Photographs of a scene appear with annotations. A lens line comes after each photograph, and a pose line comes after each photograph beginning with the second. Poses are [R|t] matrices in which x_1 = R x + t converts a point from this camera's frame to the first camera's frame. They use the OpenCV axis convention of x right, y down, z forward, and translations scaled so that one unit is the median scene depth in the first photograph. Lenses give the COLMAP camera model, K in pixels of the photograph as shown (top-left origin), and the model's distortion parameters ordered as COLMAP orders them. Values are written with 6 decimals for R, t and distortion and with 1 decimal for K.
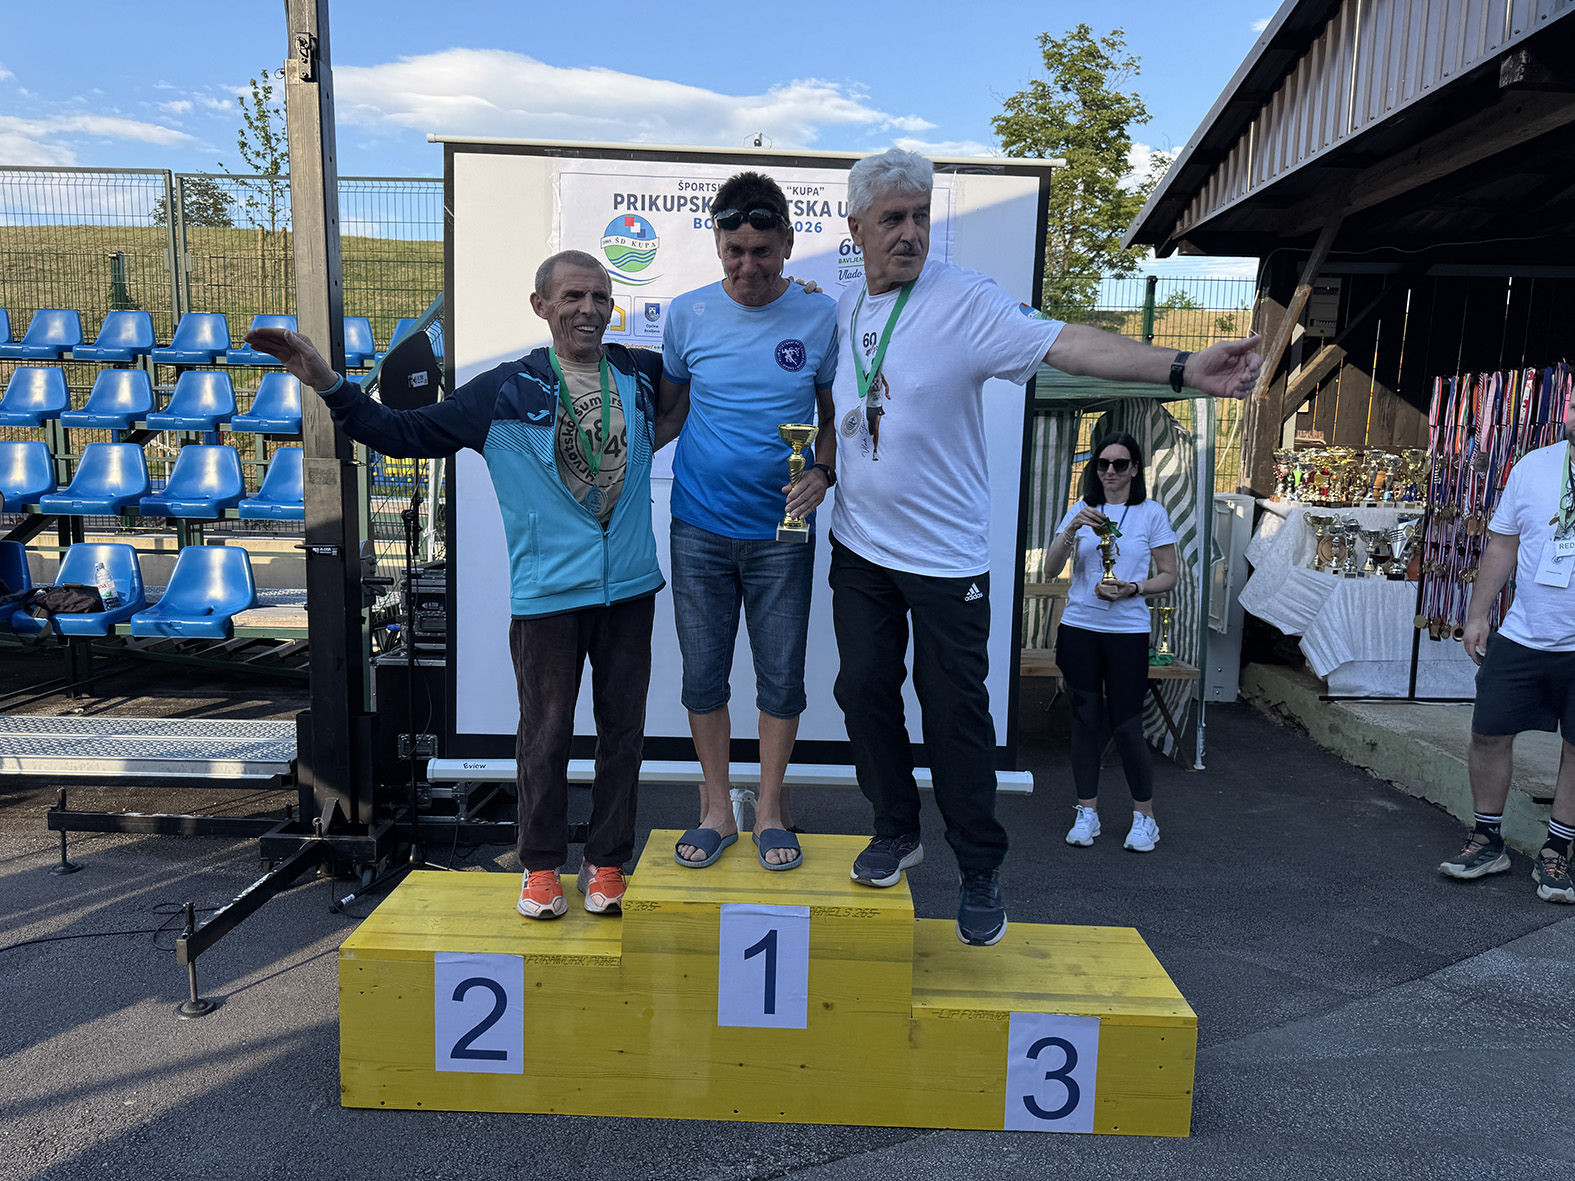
lens RADIAL K [[1063.7, 0, 794.3], [0, 1063.7, 603.2], [0, 0, 1]] dist [-0.001425, -0.002802]
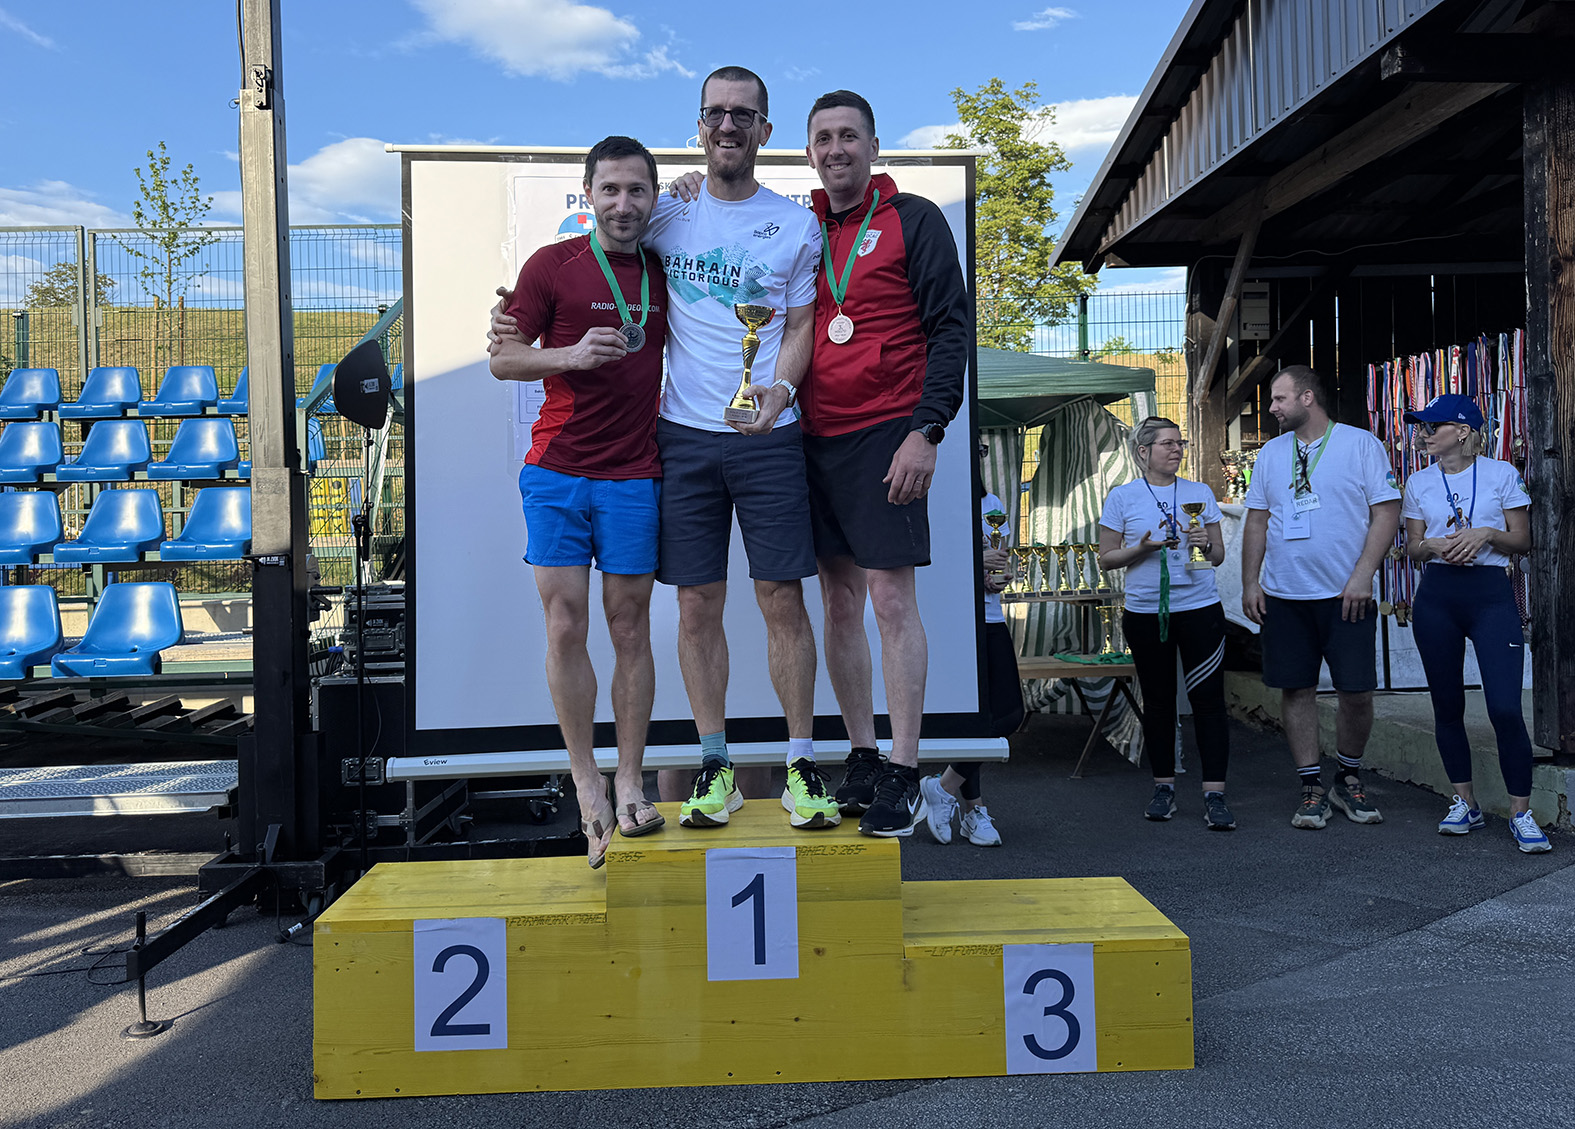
lens RADIAL K [[1163.4, 0, 774.0], [0, 1163.4, 517.4], [0, 0, 1]] dist [0.003390, -0.008191]
pose [[0.997845, -0.048921, 0.043718, -0.024734], [0.054802, 0.987851, -0.145417, 0.089868], [-0.036073, 0.147500, 0.988404, -0.079068]]
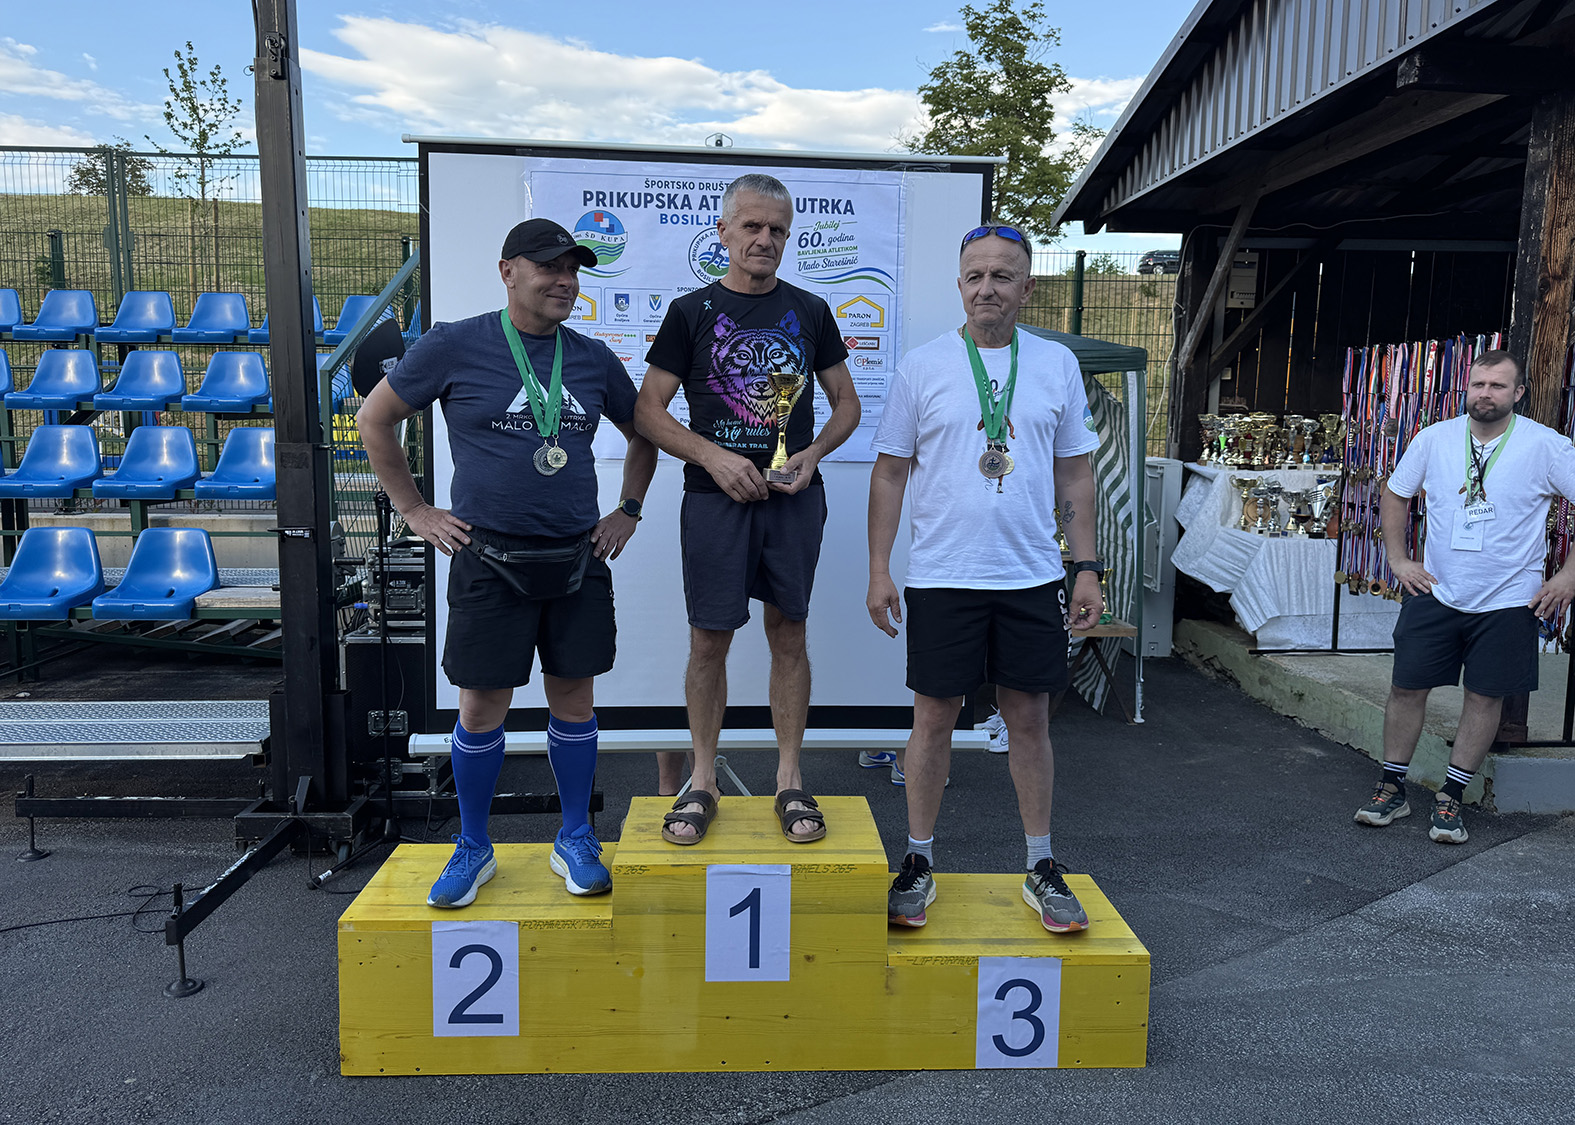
lens RADIAL K [[1062.7, 0, 788.6], [0, 1062.7, 545.8], [0, 0, 1]] dist [0.001996, -0.005004]
pose [[0.998360, -0.019079, 0.053973, -0.025195], [0.020064, 0.999641, -0.017776, -0.009637], [-0.053615, 0.018830, 0.998384, -0.043901]]
